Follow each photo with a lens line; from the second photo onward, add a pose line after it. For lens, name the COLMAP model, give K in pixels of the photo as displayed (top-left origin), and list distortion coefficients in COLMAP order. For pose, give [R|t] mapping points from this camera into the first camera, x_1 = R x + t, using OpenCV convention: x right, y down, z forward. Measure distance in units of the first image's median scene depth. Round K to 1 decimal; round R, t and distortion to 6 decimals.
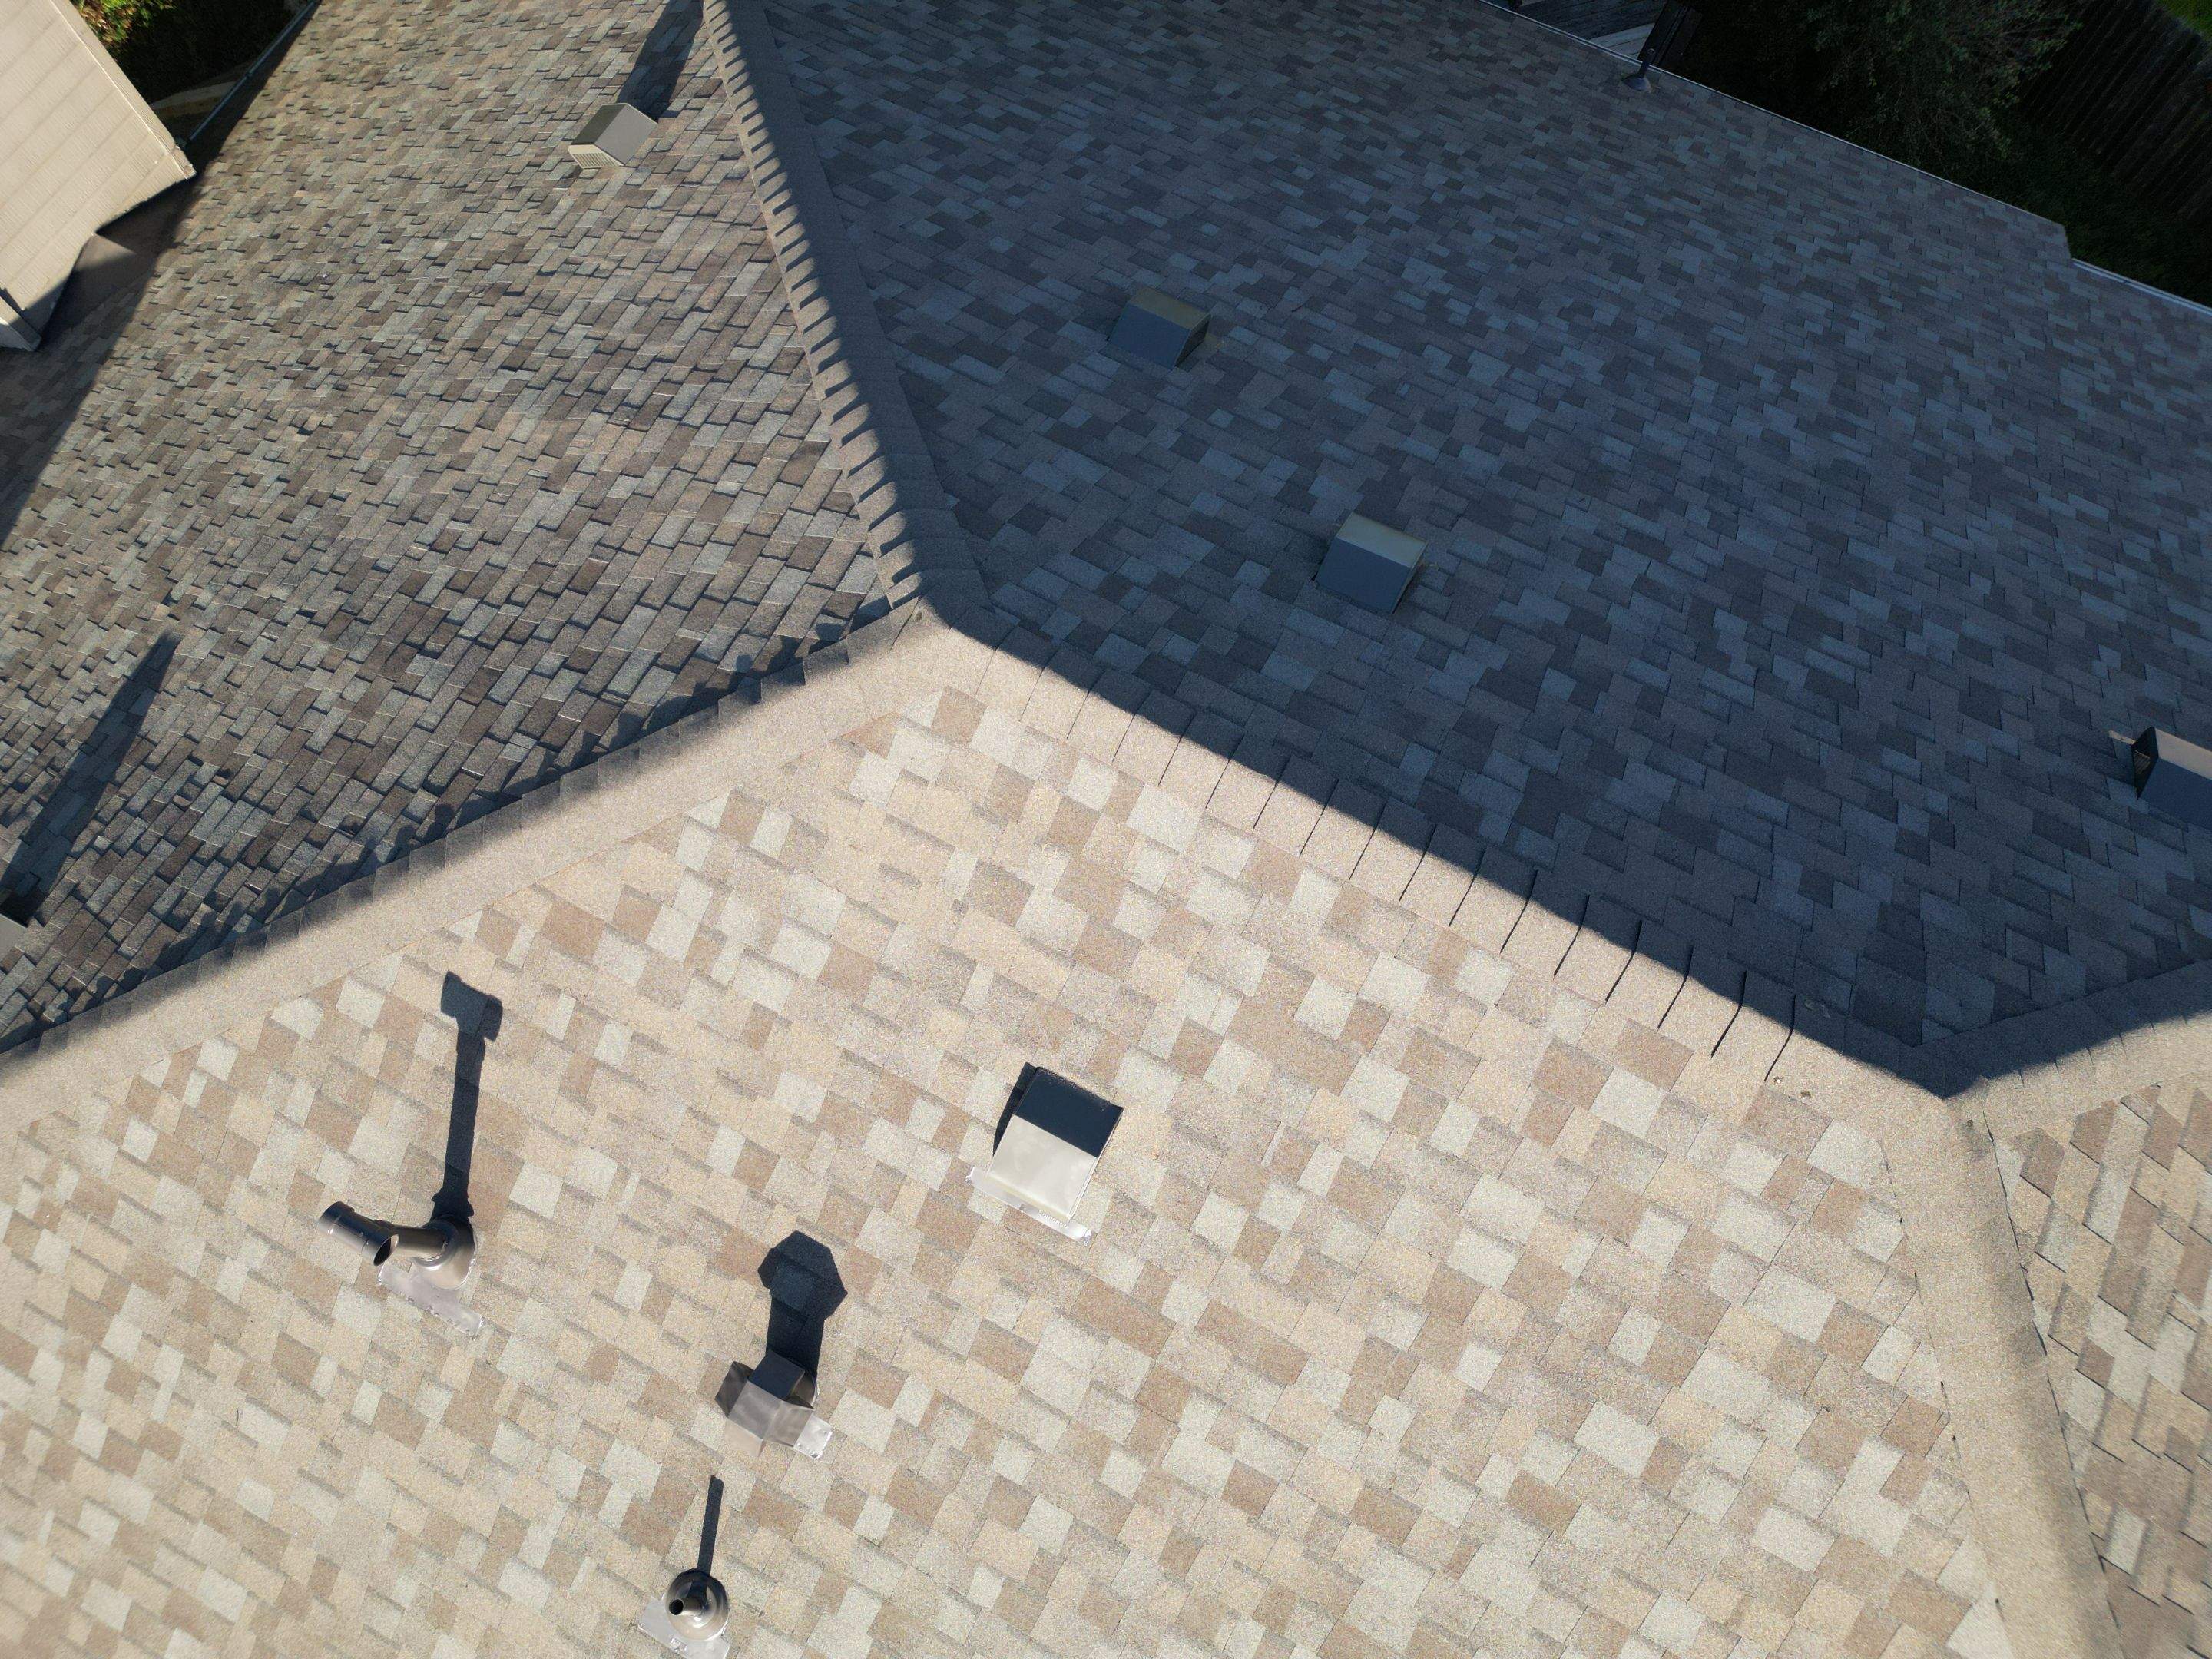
lens RADIAL K [[1551.1, 0, 1104.2], [0, 1551.1, 827.9], [0, 0, 1]] dist [0.072200, -0.071572]
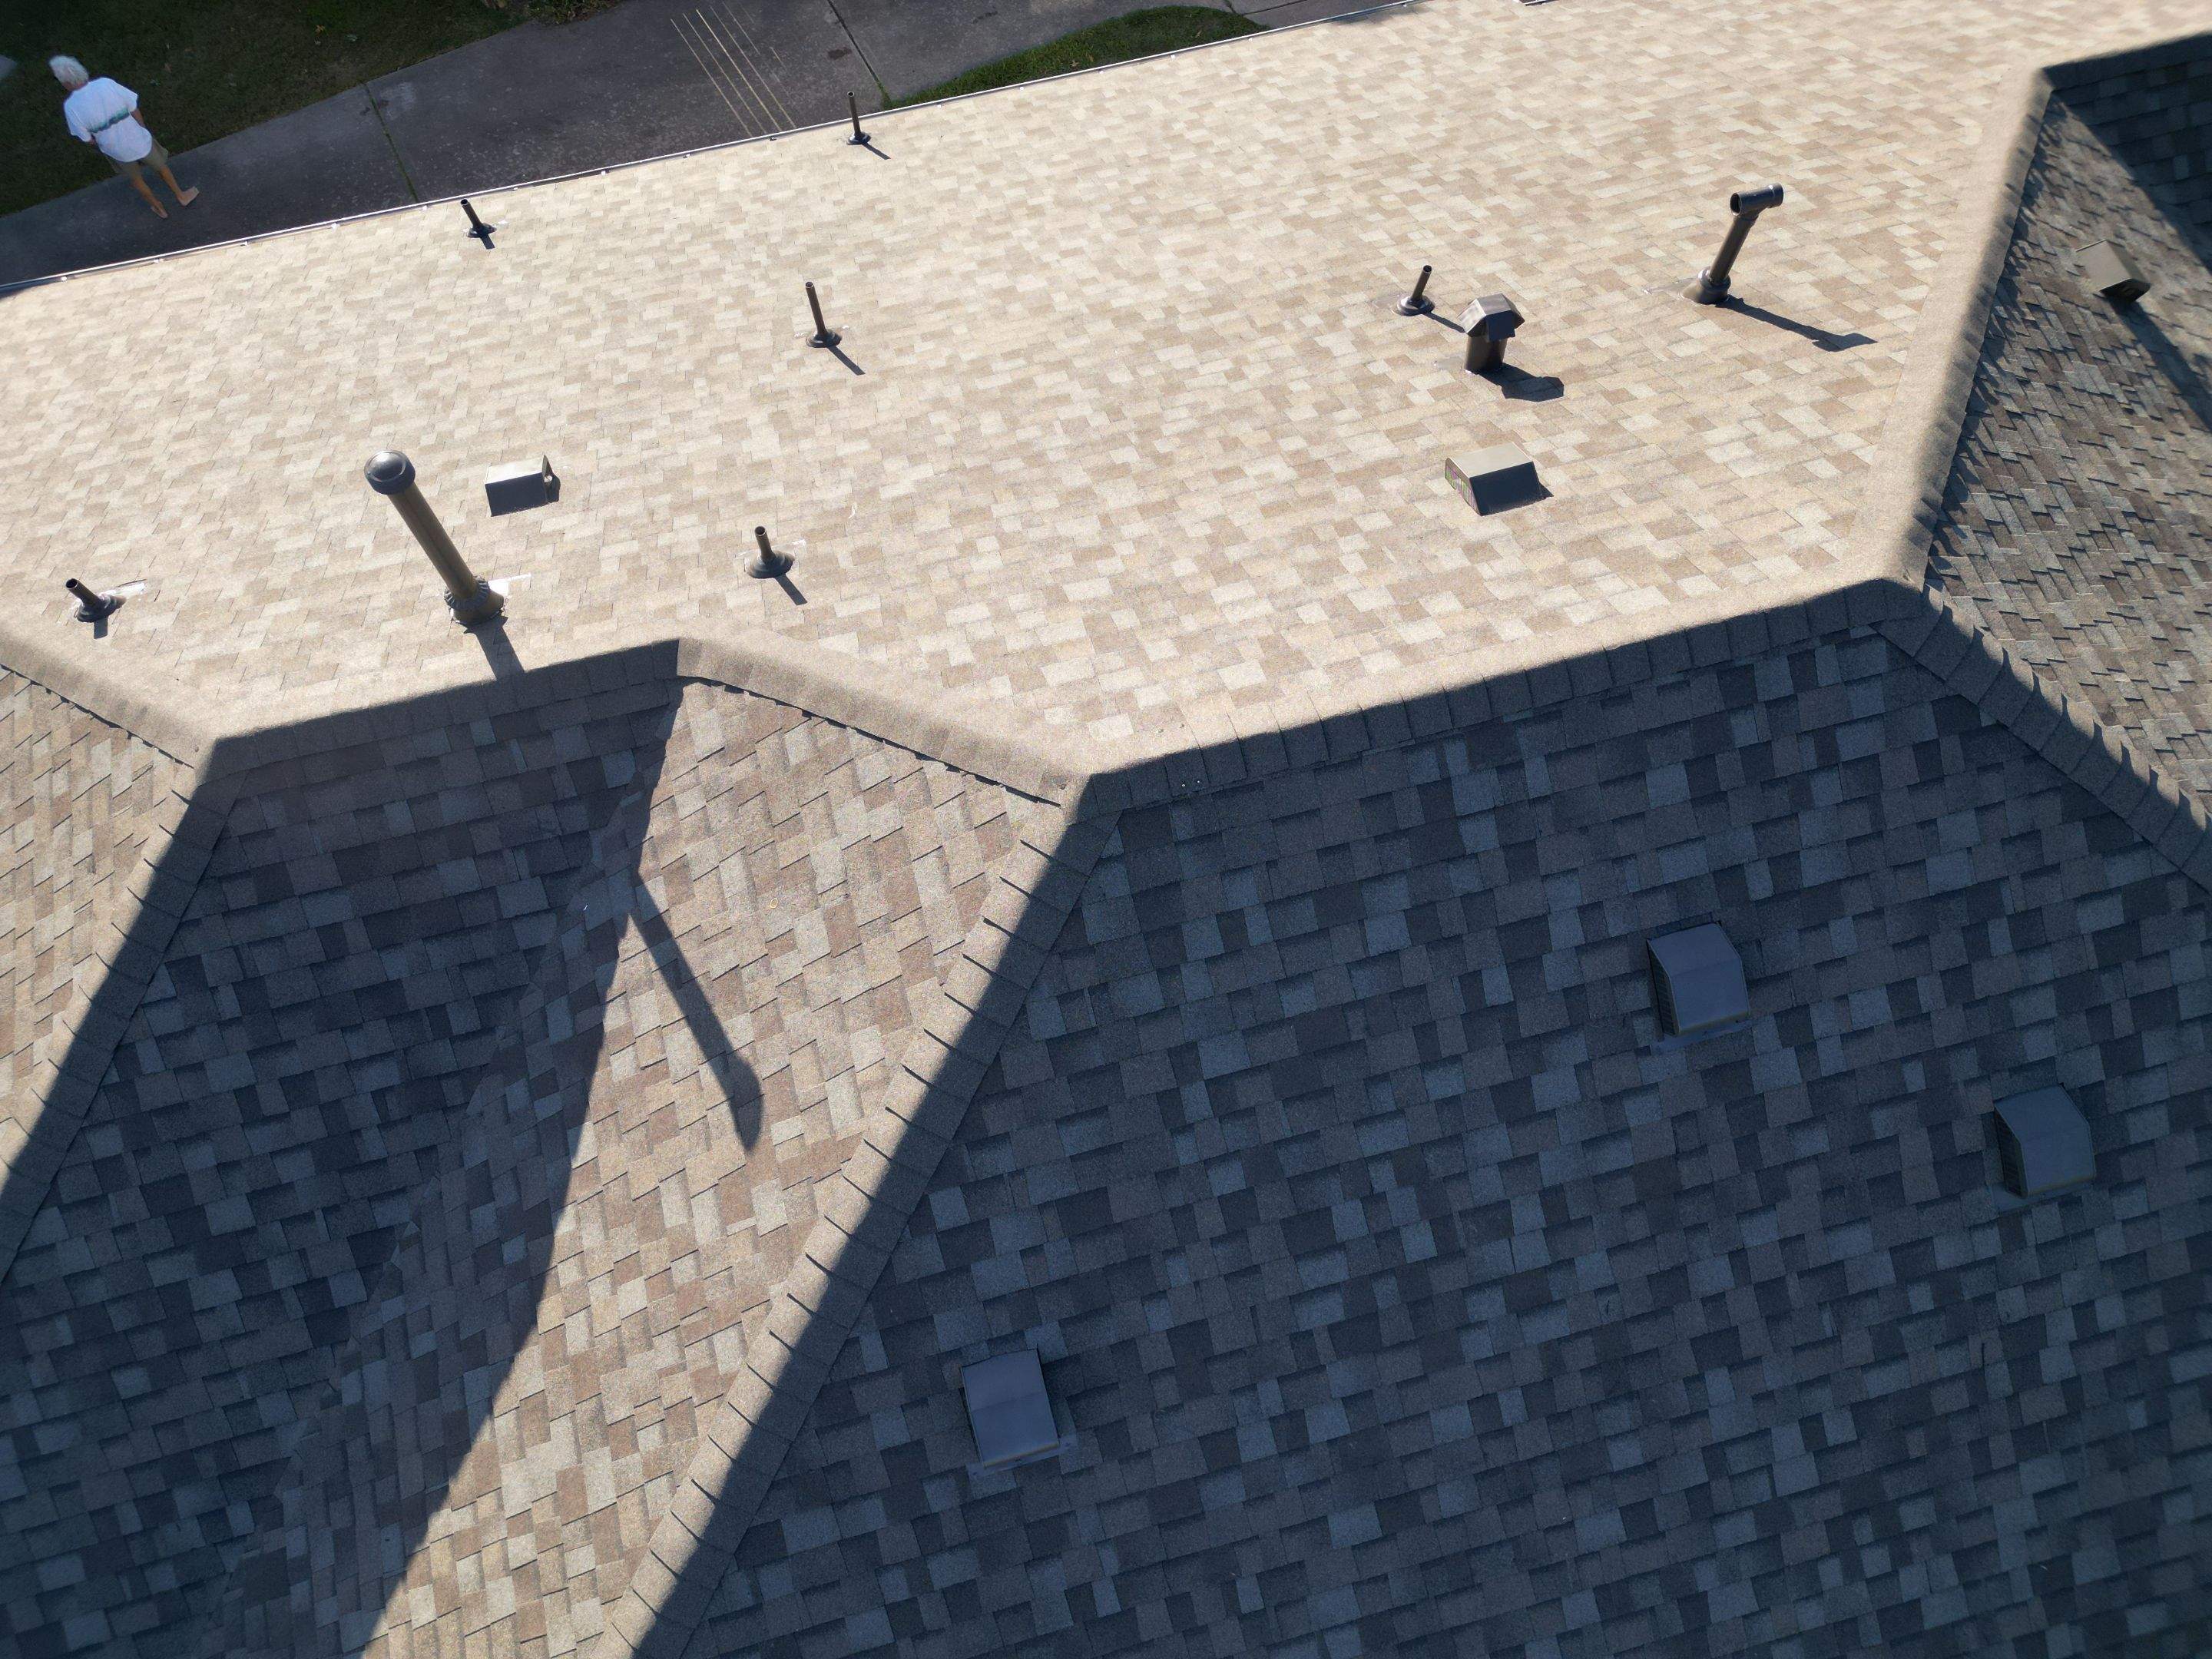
lens RADIAL K [[1546.8, 0, 1100.1], [0, 1546.8, 831.3], [0, 0, 1]] dist [0.078296, -0.080289]
pose [[-0.737009, 0.629753, -0.245416, 0.708852], [-0.634314, -0.519098, 0.572872, -0.496396], [0.233373, 0.577883, 0.782041, -0.007622]]
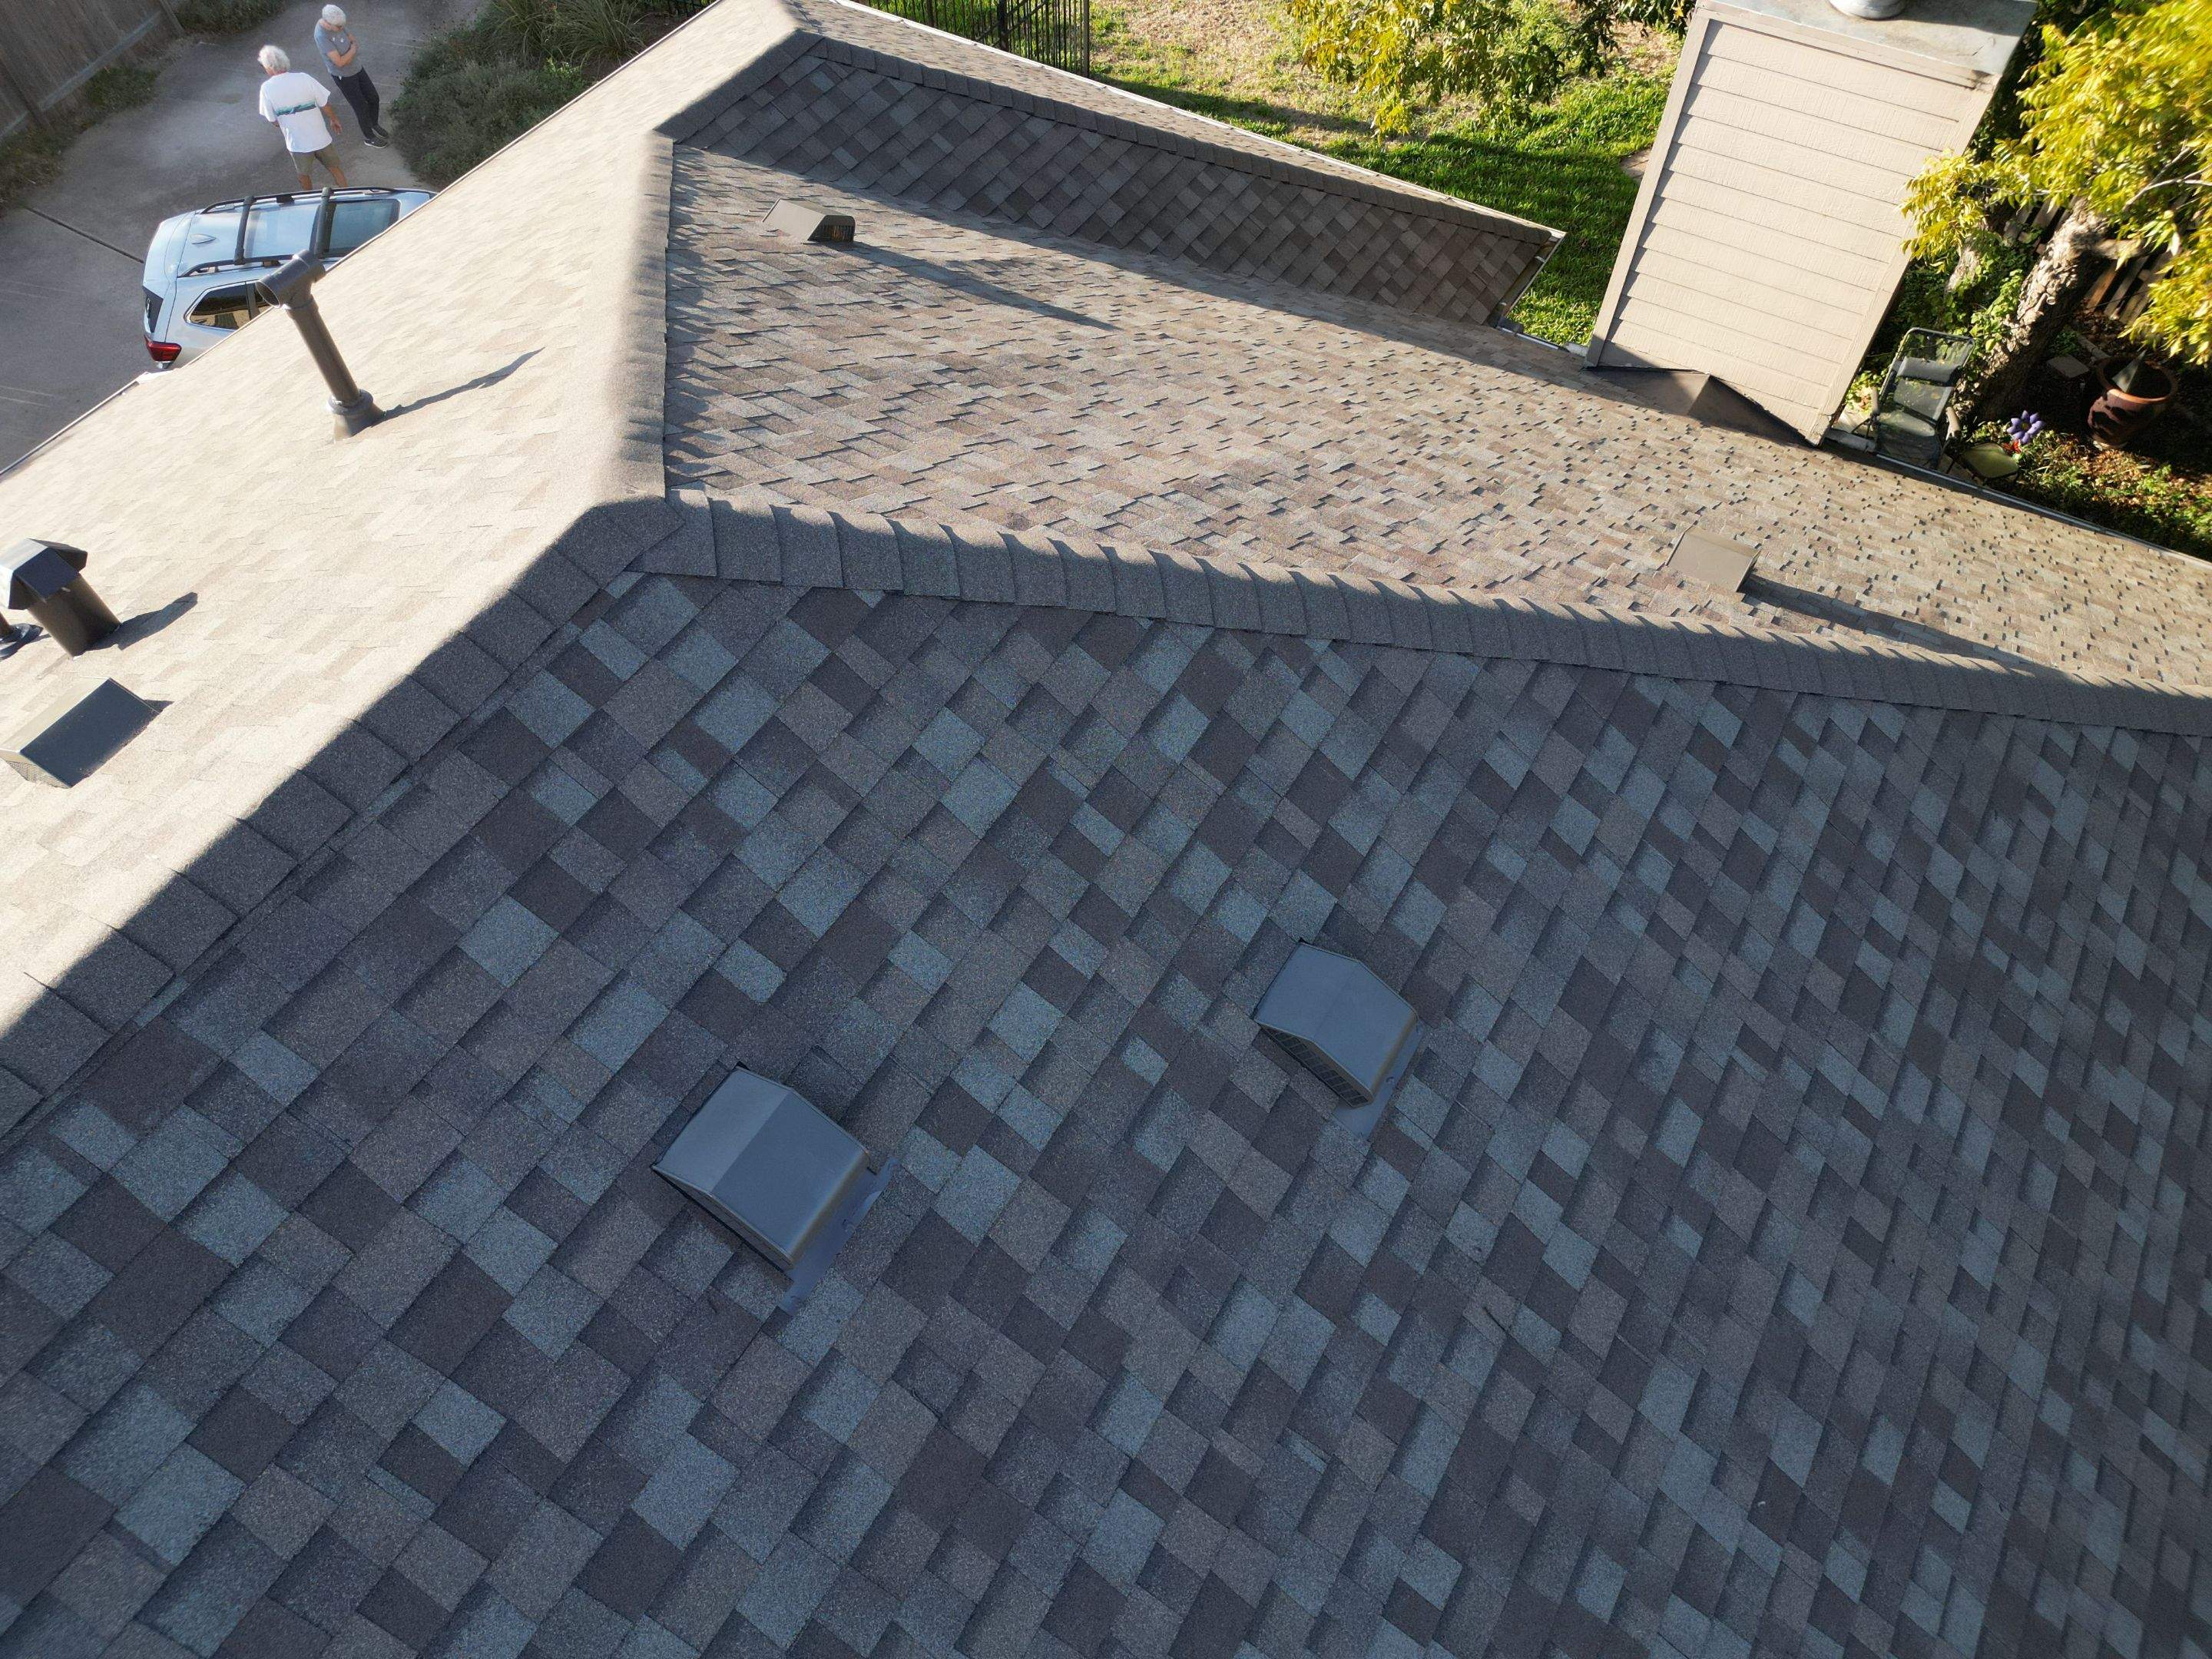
lens RADIAL K [[1552.1, 0, 1101.7], [0, 1552.1, 834.8], [0, 0, 1]] dist [0.056608, -0.043891]
pose [[-0.060486, 0.812756, -0.579456, 0.442034], [-0.939023, 0.150530, 0.309155, -0.538706], [0.338494, 0.562822, 0.754091, 0.509899]]
